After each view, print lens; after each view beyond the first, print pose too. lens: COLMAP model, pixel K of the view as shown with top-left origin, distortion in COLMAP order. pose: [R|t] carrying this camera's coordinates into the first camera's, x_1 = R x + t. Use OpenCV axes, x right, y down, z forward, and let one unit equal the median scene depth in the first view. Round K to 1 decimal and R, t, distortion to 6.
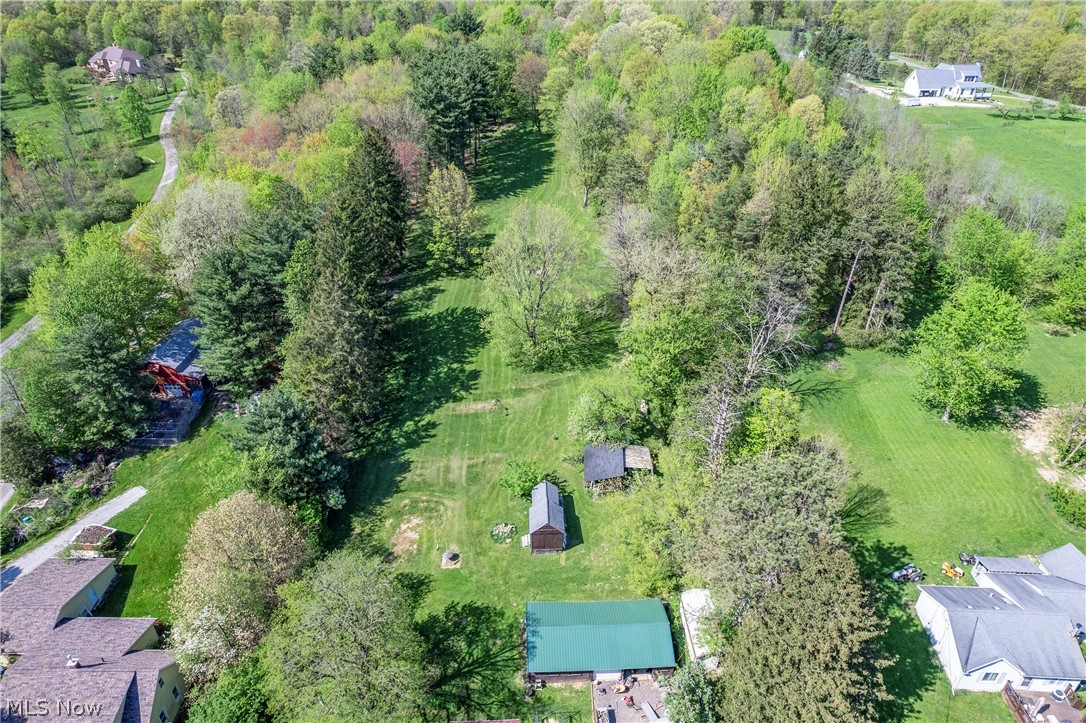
lens RADIAL K [[681.5, 0, 547.0], [0, 681.5, 377.5], [0, 0, 1]] dist [-0.090866, 0.079777]
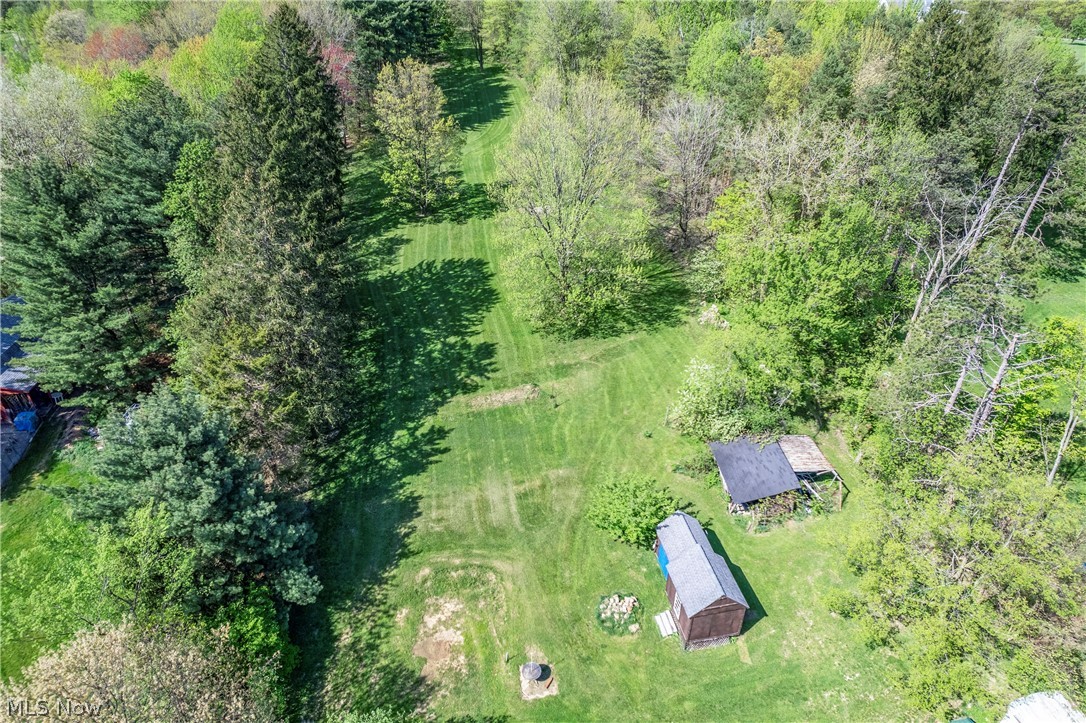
lens RADIAL K [[681.5, 0, 547.0], [0, 681.5, 377.5], [0, 0, 1]] dist [-0.090866, 0.079777]
pose [[0.988478, -0.081254, 0.127709, -0.148280], [0.080286, 0.996691, 0.012719, 0.020510], [-0.128320, -0.002319, 0.991730, 0.382721]]
